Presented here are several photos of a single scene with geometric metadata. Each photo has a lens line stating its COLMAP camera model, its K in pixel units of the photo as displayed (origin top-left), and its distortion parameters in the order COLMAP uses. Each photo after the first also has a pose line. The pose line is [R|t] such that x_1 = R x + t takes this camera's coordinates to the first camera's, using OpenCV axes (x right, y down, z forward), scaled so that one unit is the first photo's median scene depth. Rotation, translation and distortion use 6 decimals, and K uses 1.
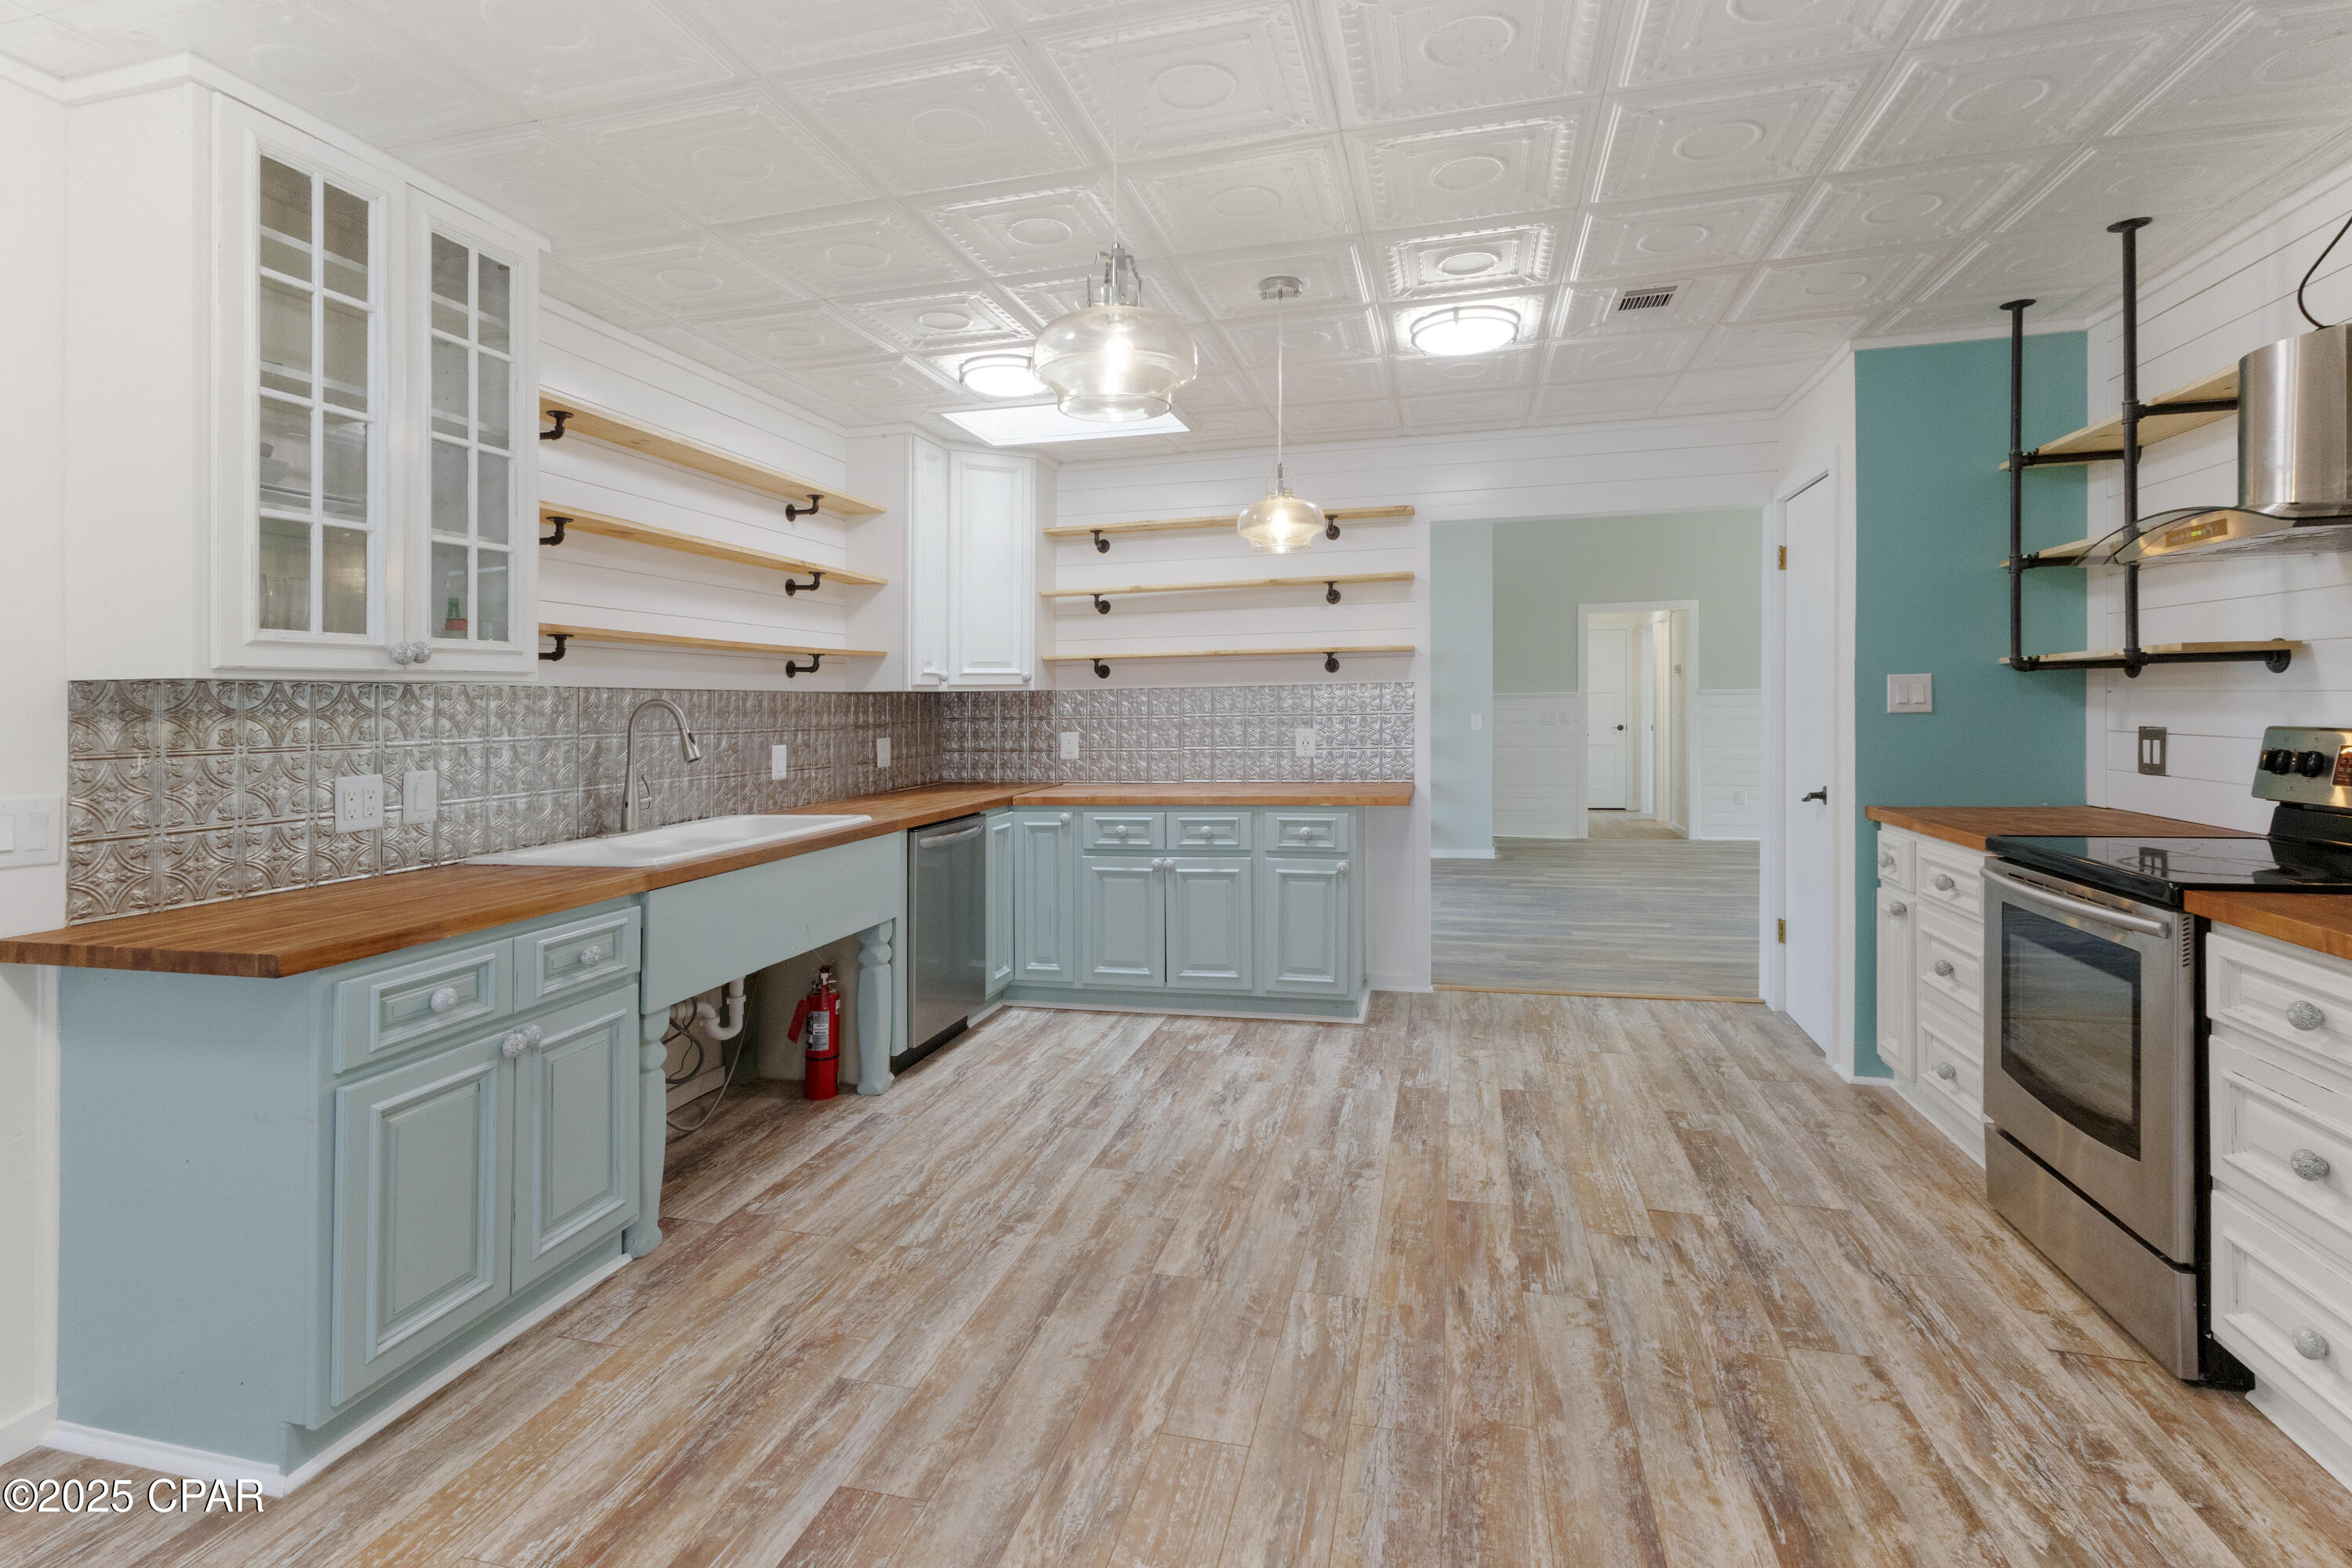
lens RADIAL K [[1118.5, 0, 1176.2], [0, 1118.5, 671.1], [0, 0, 1]] dist [-0.012193, 0.009359]
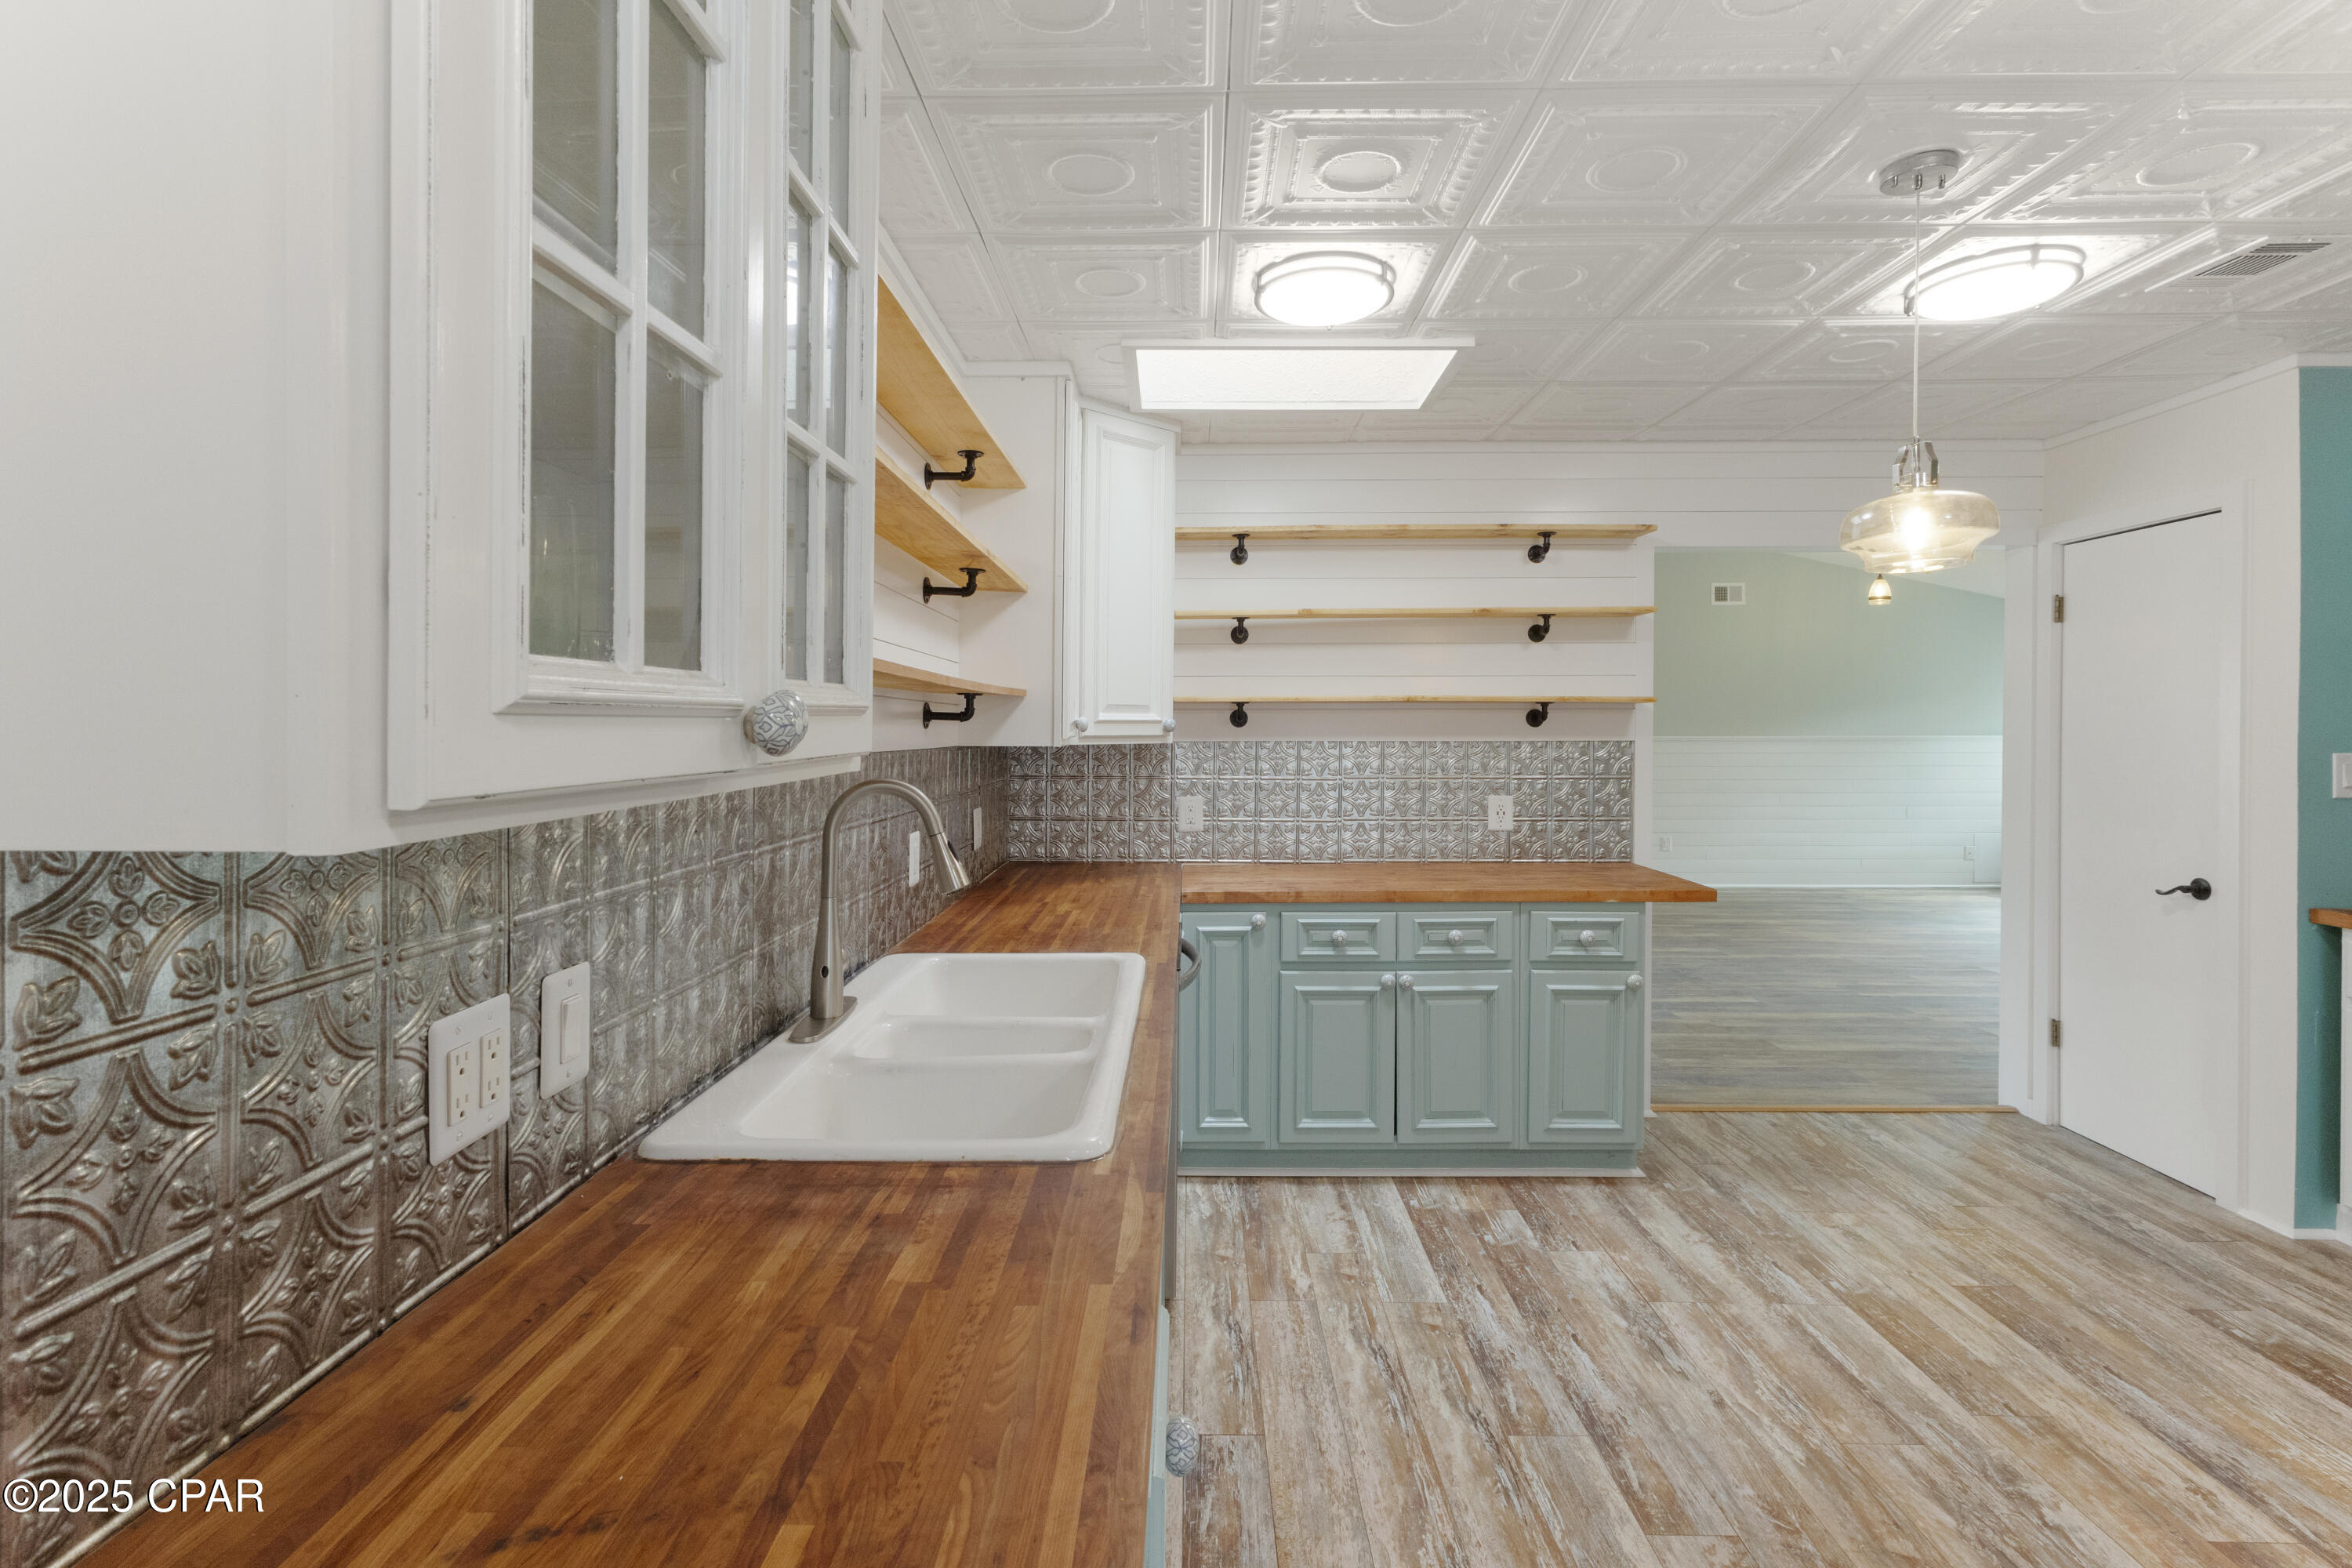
lens RADIAL K [[1102.1, 0, 1180.4], [0, 1102.1, 716.4], [0, 0, 1]] dist [0.000181, 0.001176]
pose [[0.971887, 0.019156, 0.234668, -0.515980], [-0.023527, 0.999598, 0.015844, -0.021583], [-0.234270, -0.020920, 0.971946, 0.492689]]
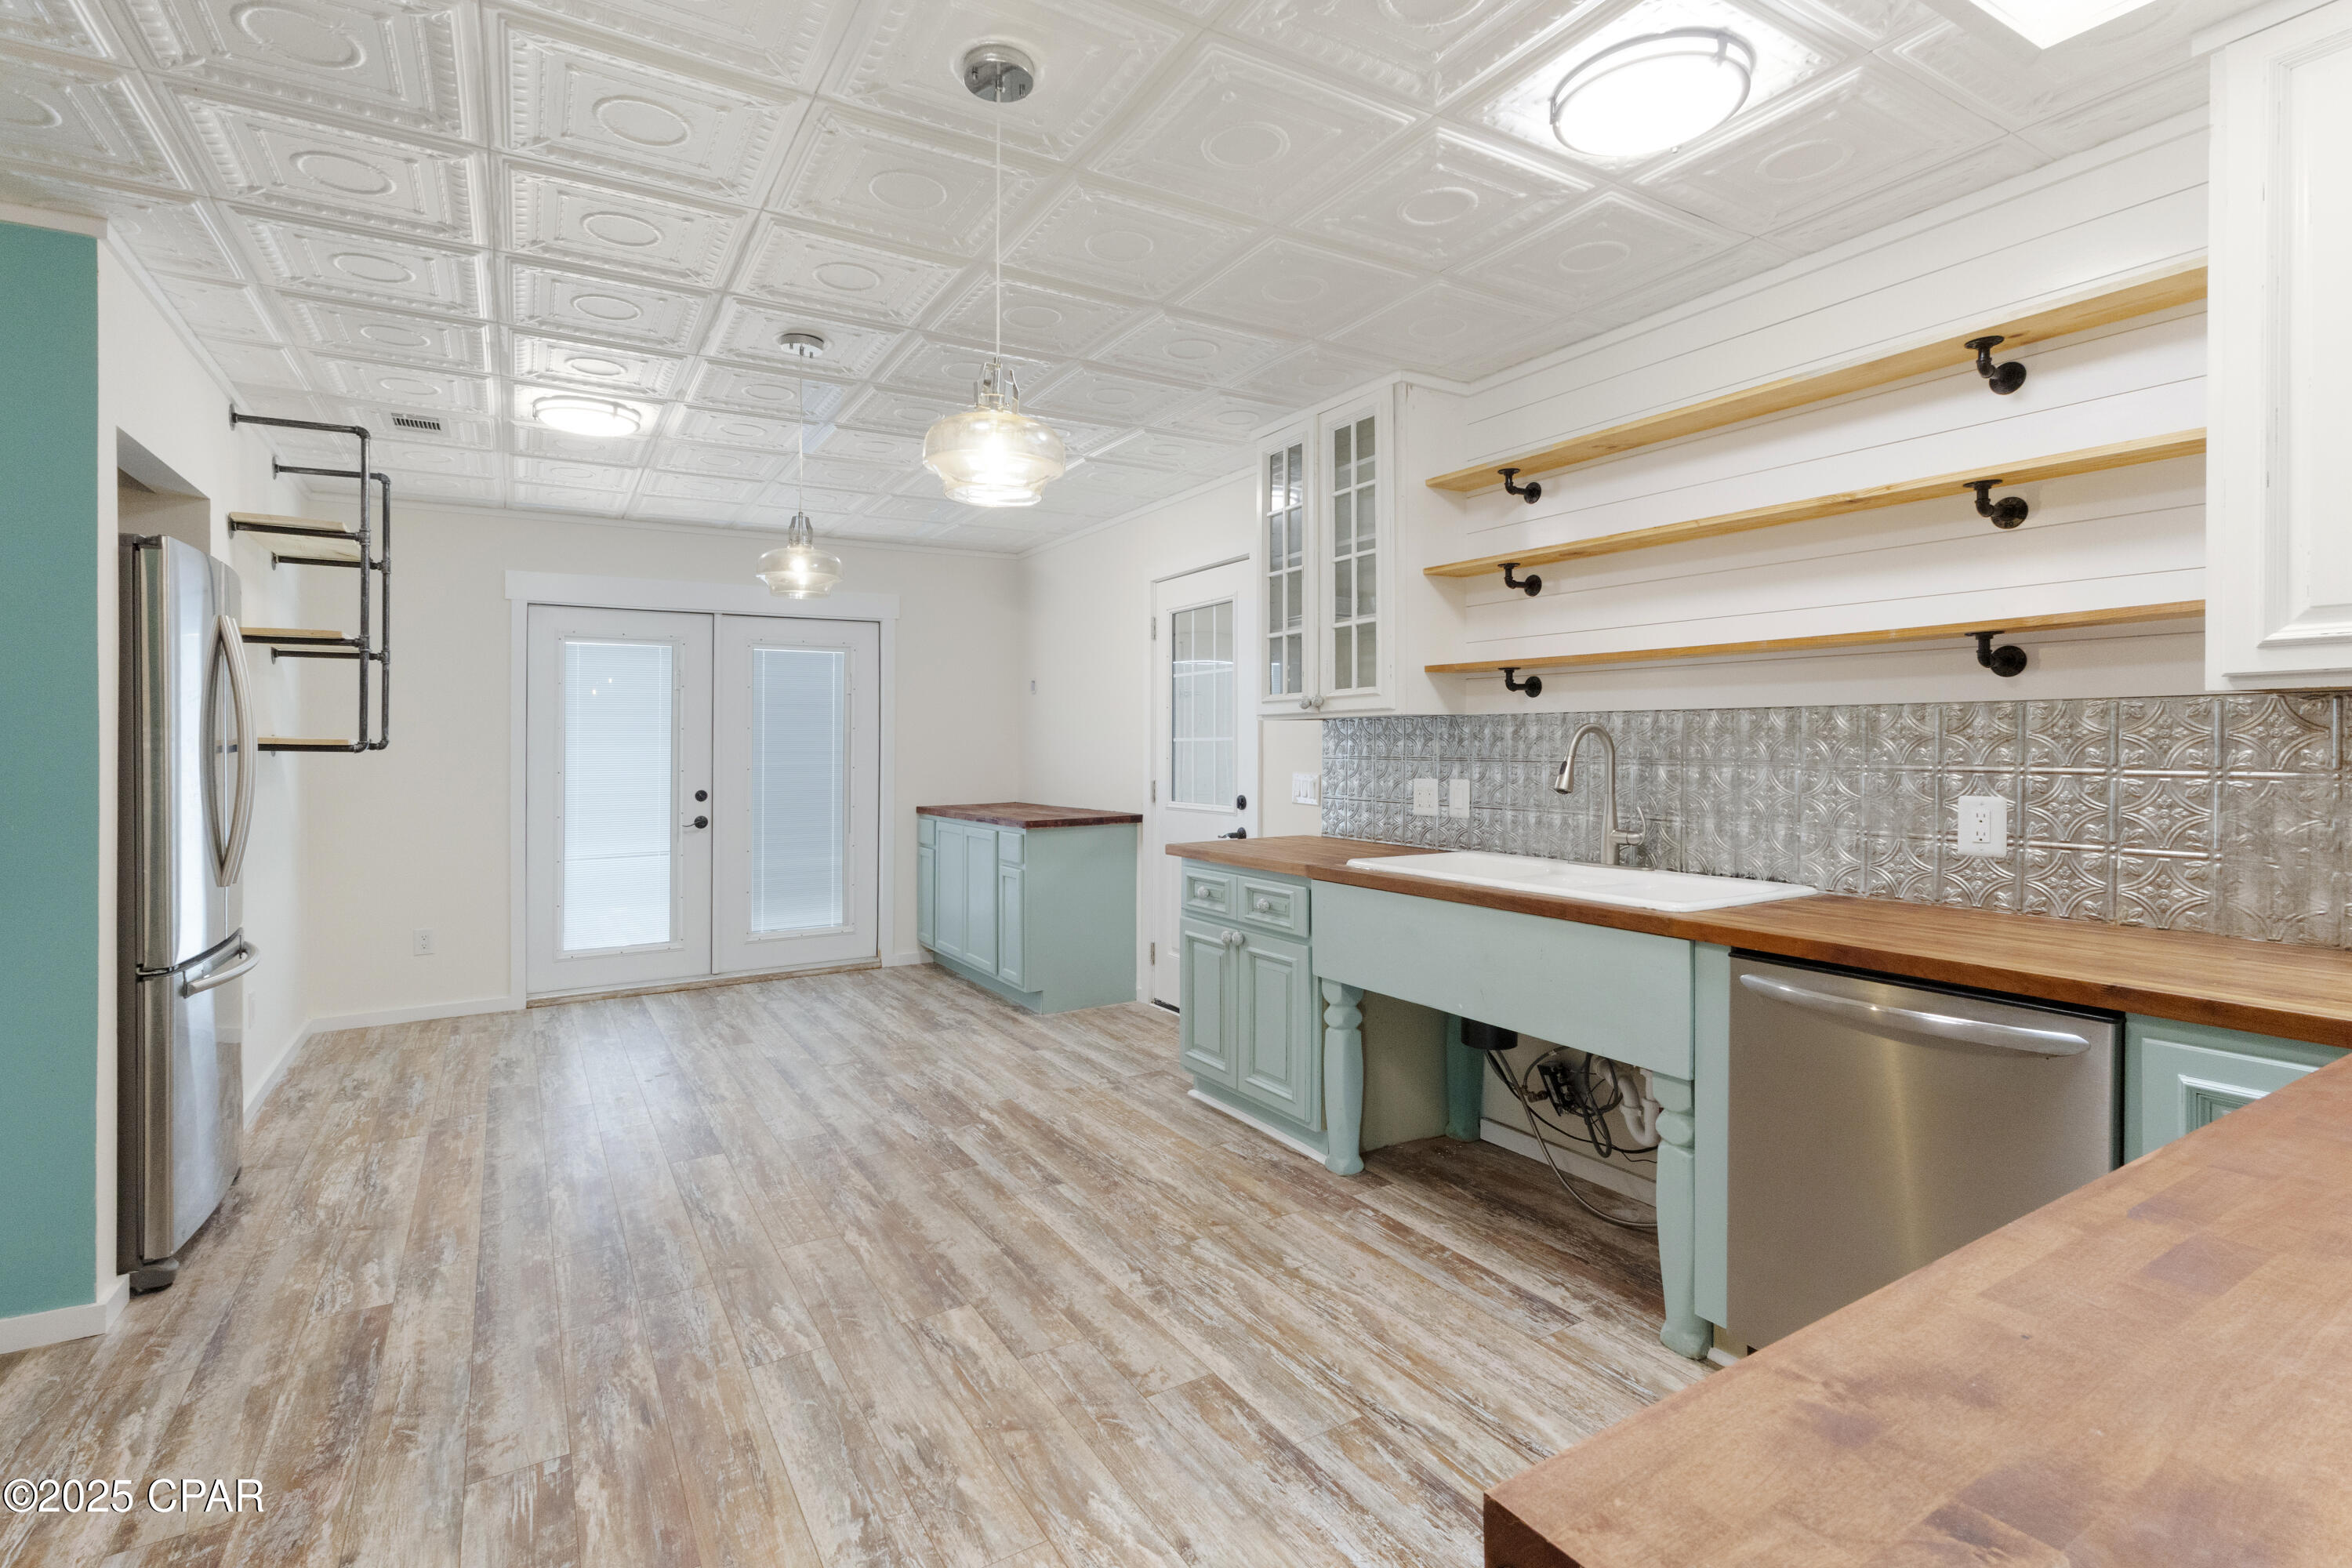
lens RADIAL K [[1079.9, 0, 1174.1], [0, 1079.9, 741.1], [0, 0, 1]] dist [0.002366, 0.000668]
pose [[-0.698482, 0.023151, -0.715253, 0.464841], [0.040652, 0.999146, -0.007360, 0.034399], [0.714472, -0.034217, -0.698827, 1.578173]]
